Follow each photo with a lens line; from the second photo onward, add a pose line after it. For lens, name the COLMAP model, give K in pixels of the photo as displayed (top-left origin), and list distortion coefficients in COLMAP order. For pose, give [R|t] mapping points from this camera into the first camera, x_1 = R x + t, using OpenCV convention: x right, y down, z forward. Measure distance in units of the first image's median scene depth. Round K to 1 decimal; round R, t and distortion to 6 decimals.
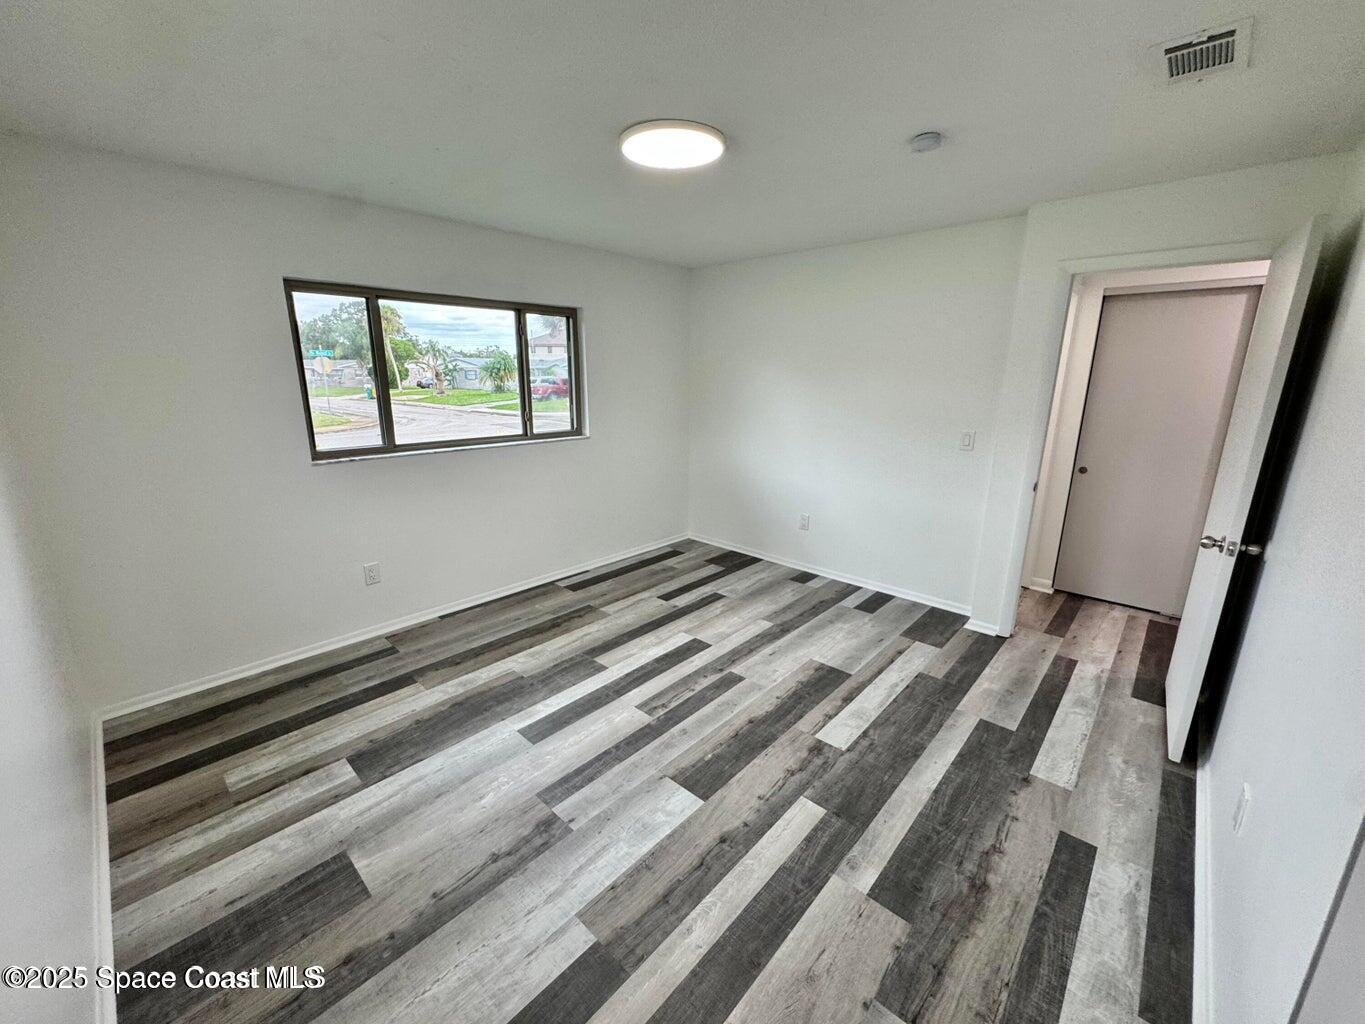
lens RADIAL K [[546.4, 0, 682.5], [0, 546.4, 512.0], [0, 0, 1]] dist [-0.000732, -0.000157]
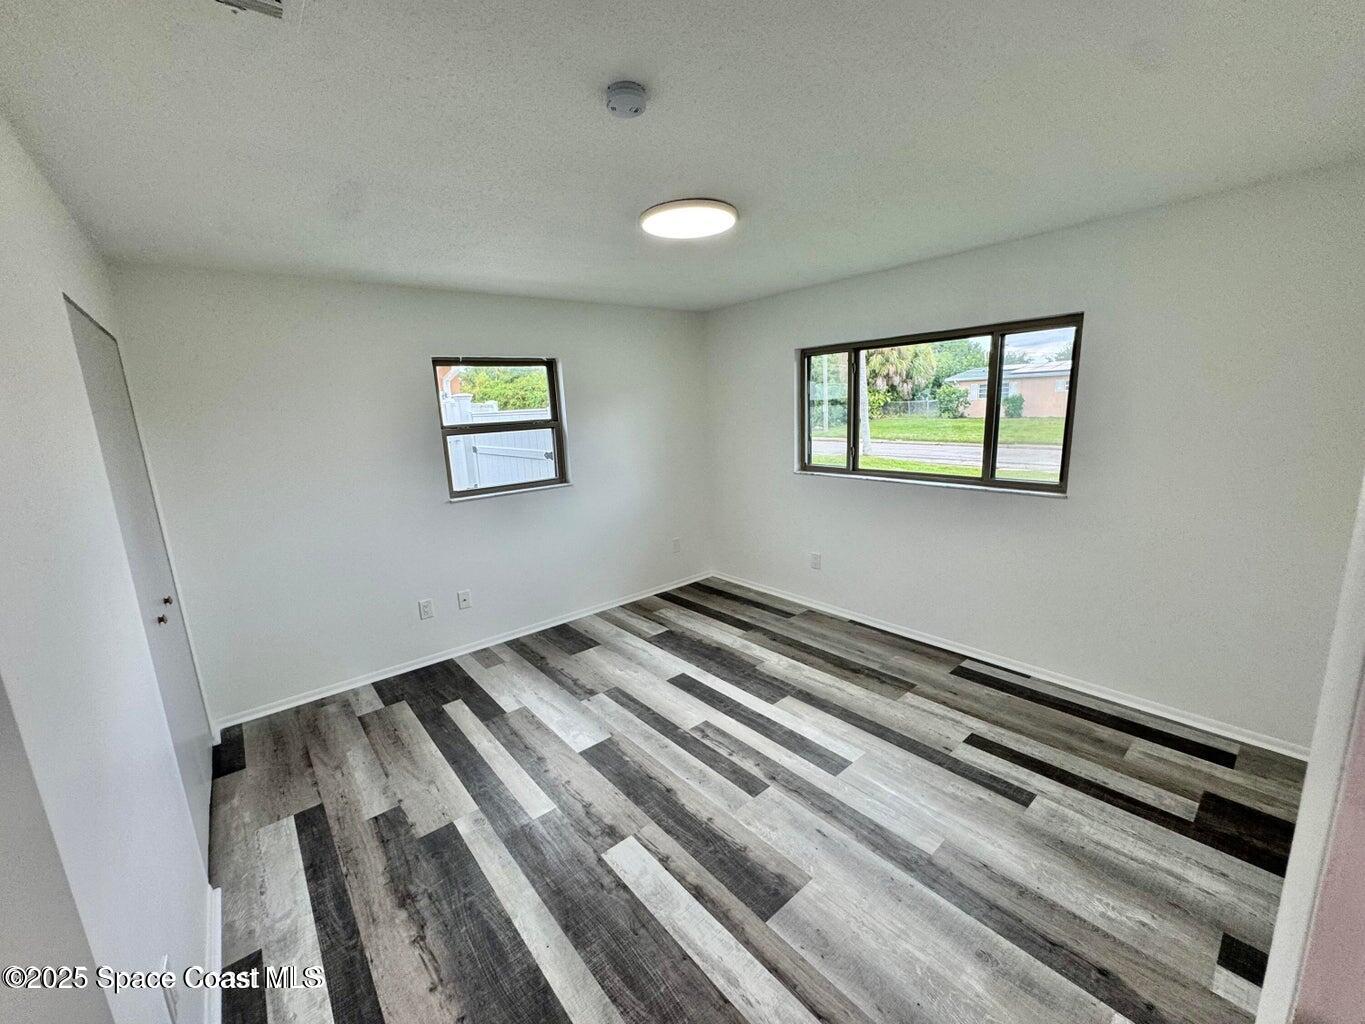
lens RADIAL K [[546.4, 0, 682.5], [0, 546.4, 512.0], [0, 0, 1]] dist [-0.000732, -0.000157]
pose [[-0.124537, 0.195611, -0.972742, 0.893189], [-0.202006, 0.954843, 0.217874, -0.270686], [0.971434, 0.223633, -0.079399, 0.931829]]
